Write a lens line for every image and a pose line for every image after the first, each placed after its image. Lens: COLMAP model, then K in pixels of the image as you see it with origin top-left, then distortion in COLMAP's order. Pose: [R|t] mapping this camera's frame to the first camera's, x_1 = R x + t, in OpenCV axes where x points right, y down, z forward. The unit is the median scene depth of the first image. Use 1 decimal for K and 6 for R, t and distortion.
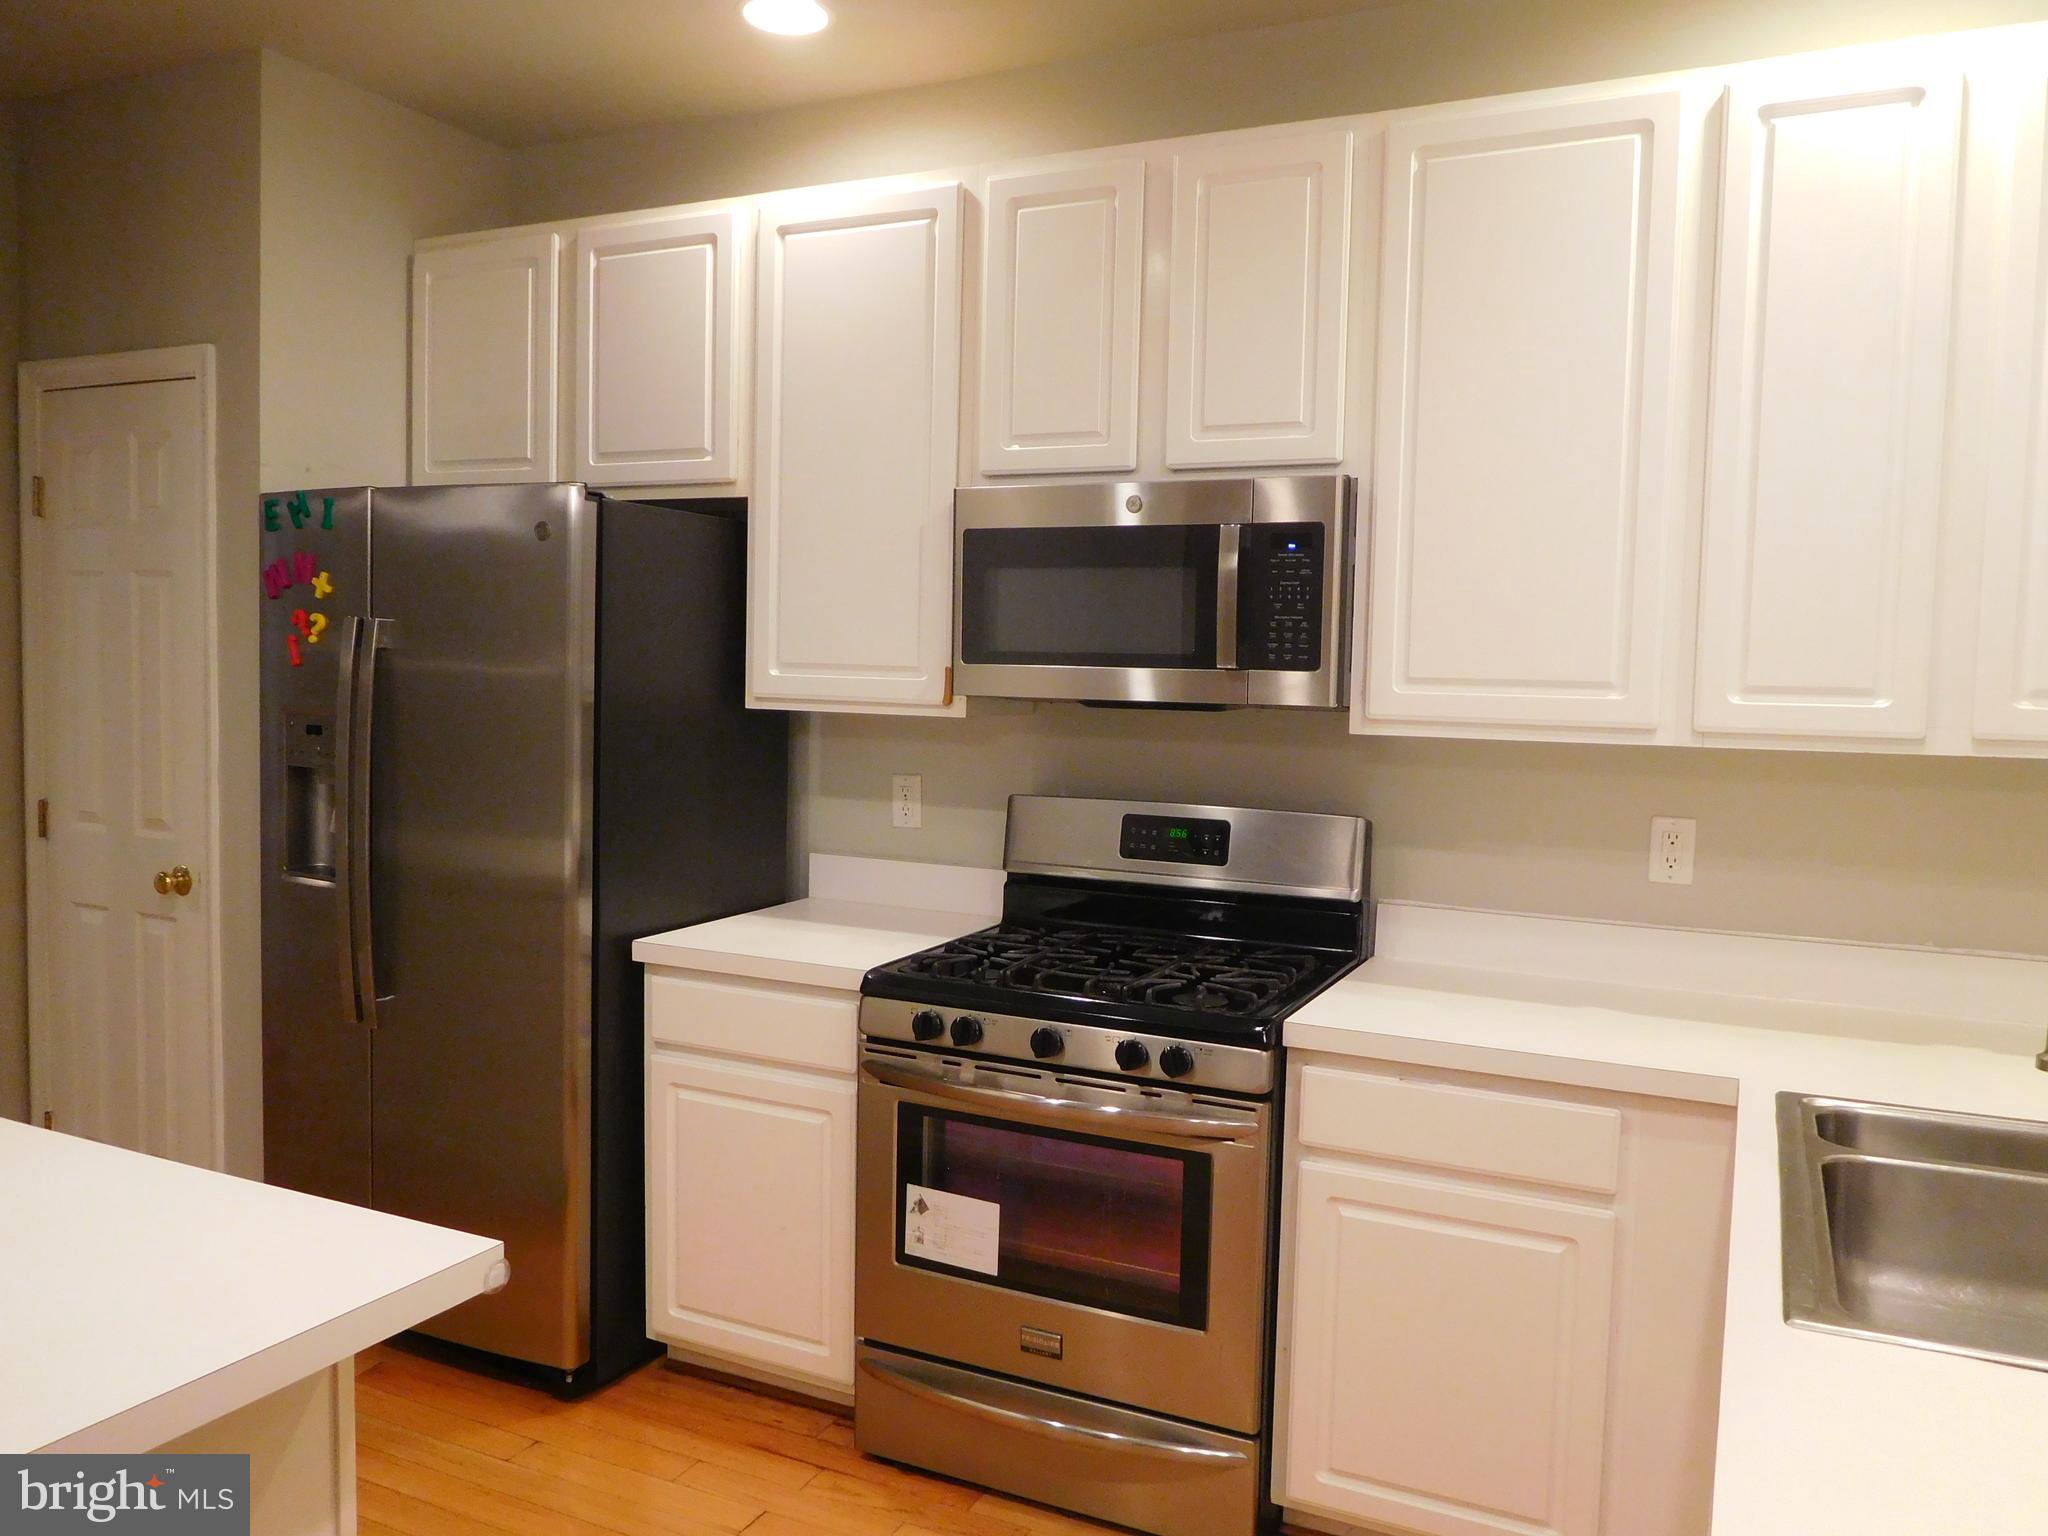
lens RADIAL K [[1514.7, 0, 1017.2], [0, 1514.7, 773.5], [0, 0, 1]] dist [-0.031064, 0.000706]
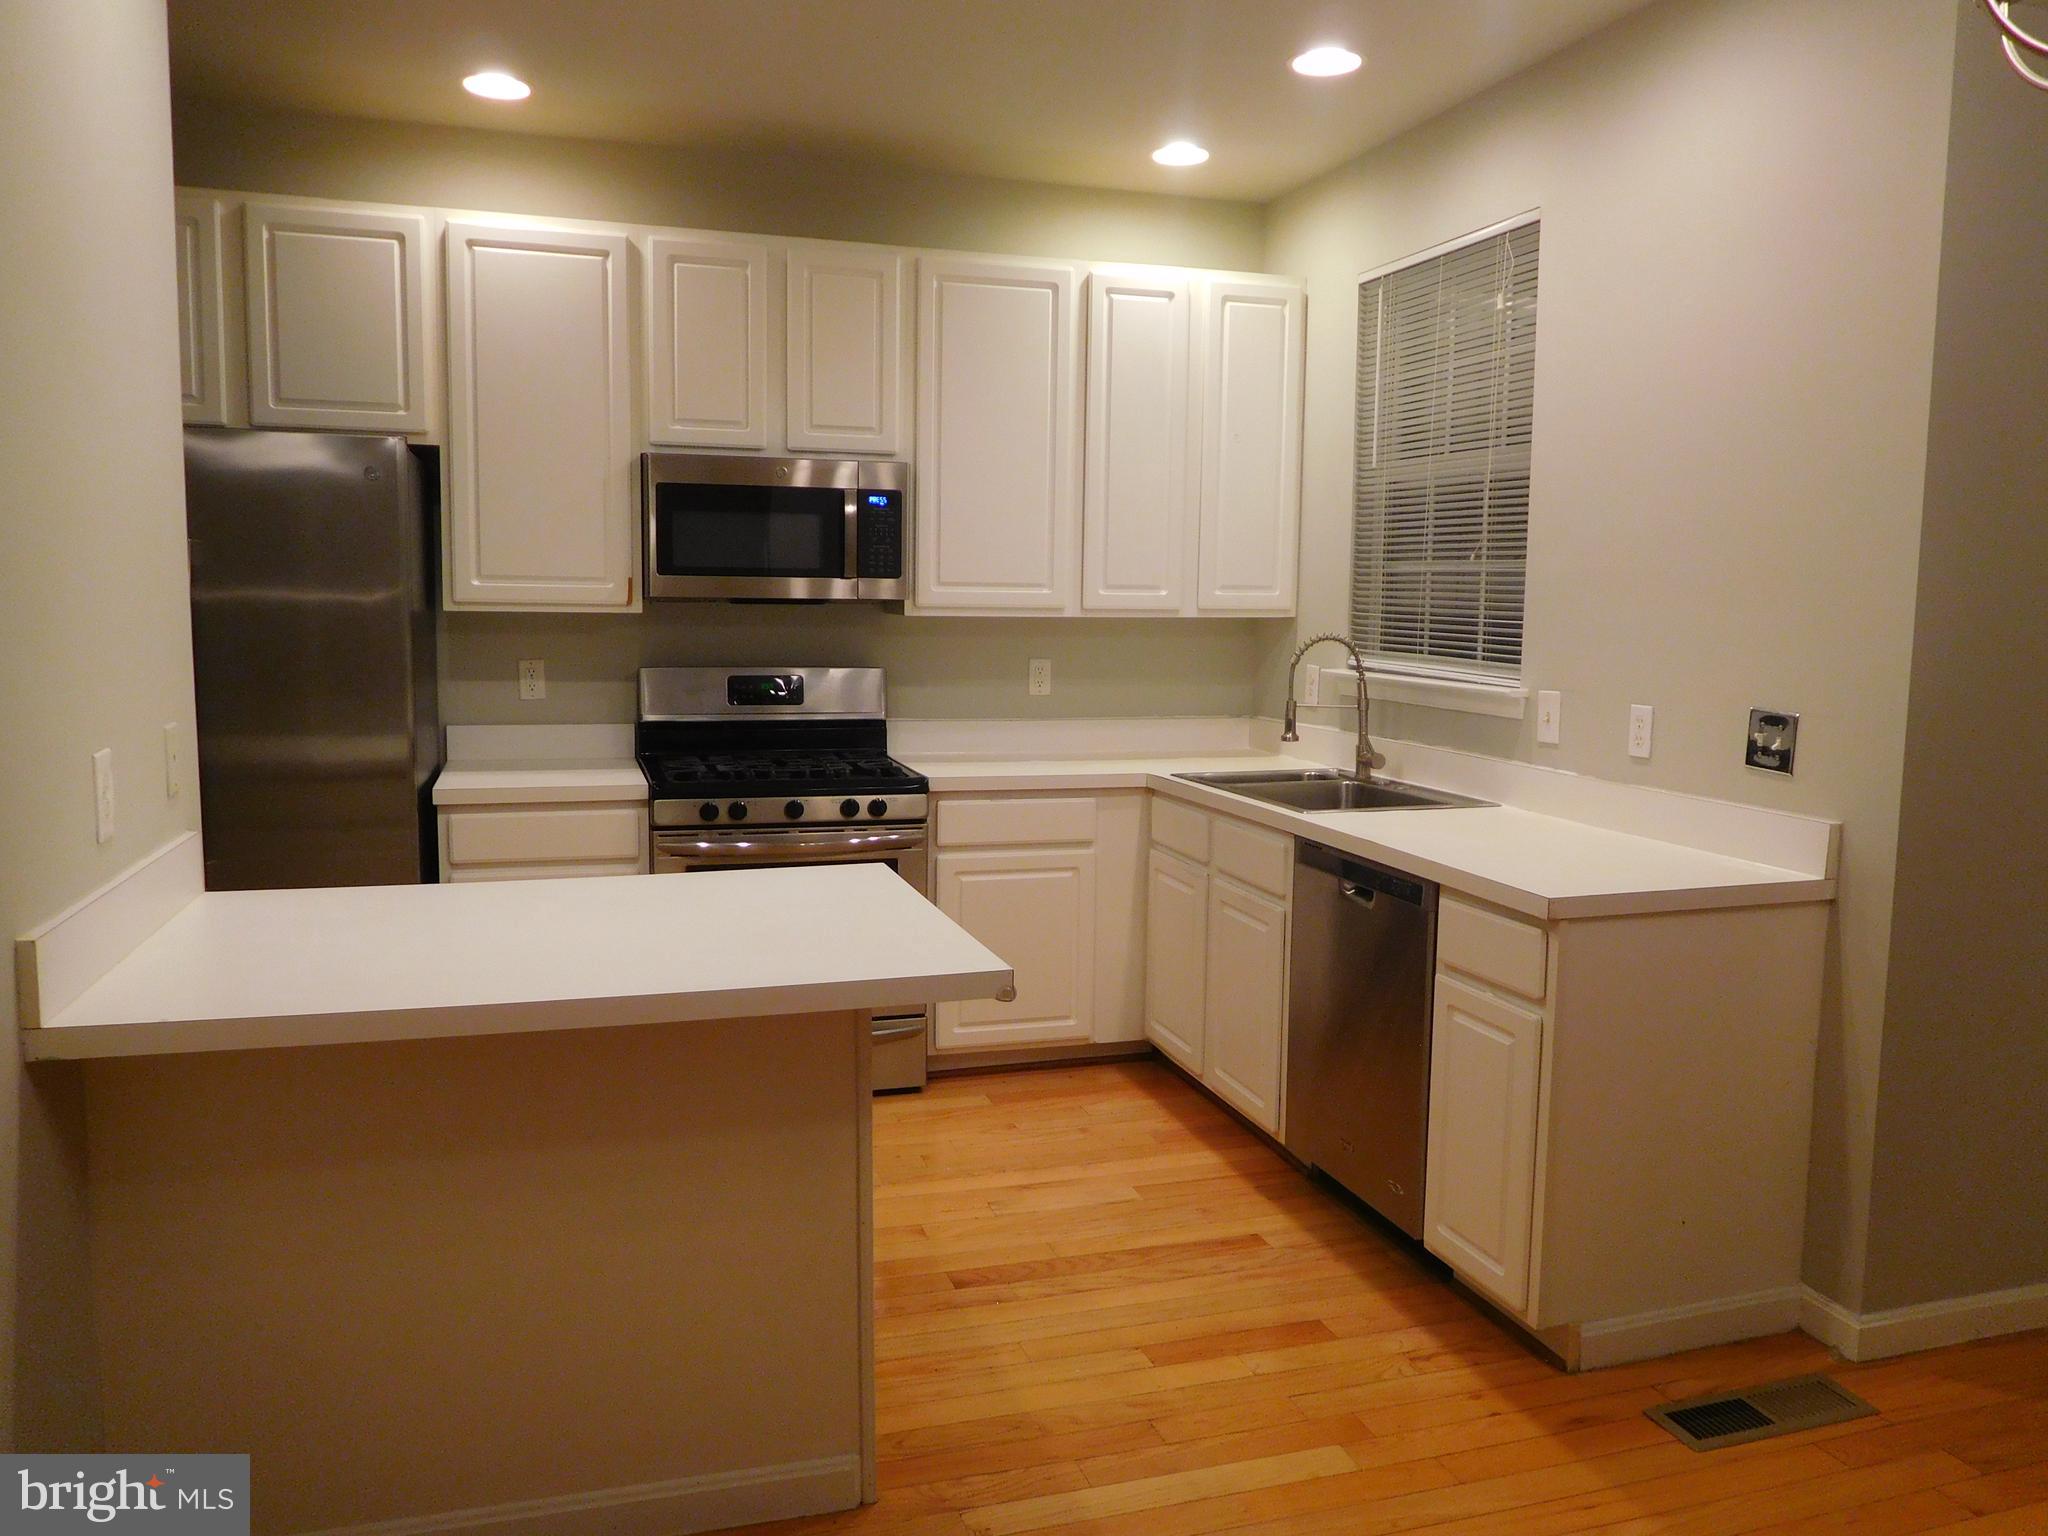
lens RADIAL K [[1514.7, 0, 1035.3], [0, 1514.7, 769.4], [0, 0, 1]] dist [-0.031064, 0.000706]
pose [[0.730550, -0.090142, 0.676884, -0.815048], [0.050476, 0.995666, 0.078118, 0.019391], [-0.680992, -0.022903, 0.731933, -0.334918]]
